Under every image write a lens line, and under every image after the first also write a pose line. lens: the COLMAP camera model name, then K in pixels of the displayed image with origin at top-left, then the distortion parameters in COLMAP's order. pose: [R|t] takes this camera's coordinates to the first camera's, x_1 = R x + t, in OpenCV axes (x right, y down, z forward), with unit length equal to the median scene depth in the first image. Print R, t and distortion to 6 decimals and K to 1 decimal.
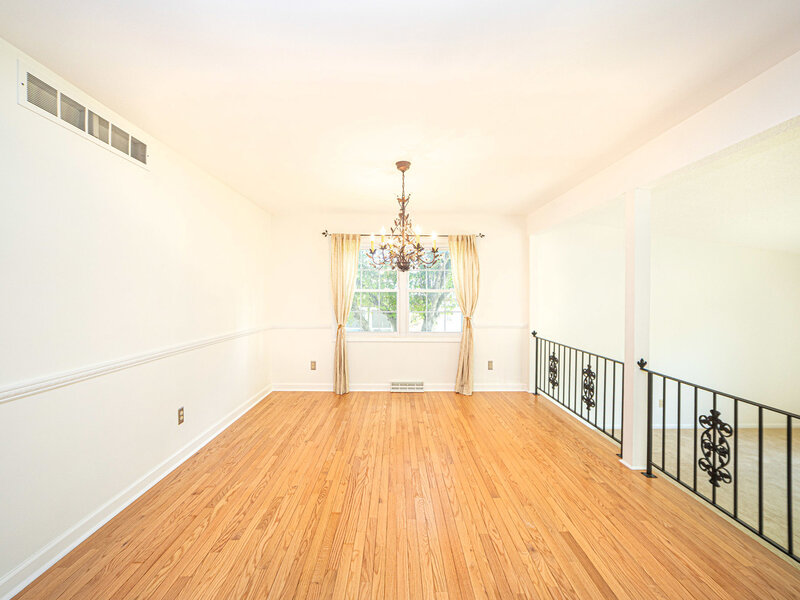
lens RADIAL K [[345.0, 0, 398.0], [0, 345.0, 296.3], [0, 0, 1]] dist [-0.028273, 0.009797]
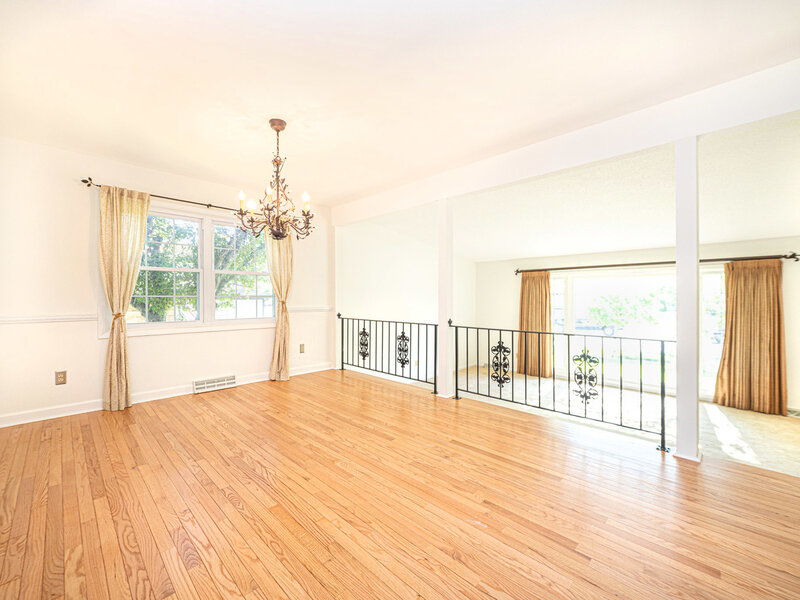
lens RADIAL K [[345.0, 0, 398.0], [0, 345.0, 296.3], [0, 0, 1]] dist [-0.028273, 0.009797]
pose [[0.697117, 0.000250, 0.716957, -0.369392], [0.007578, 0.999942, -0.007718, 0.077891], [-0.716917, 0.010814, 0.697075, 0.117950]]
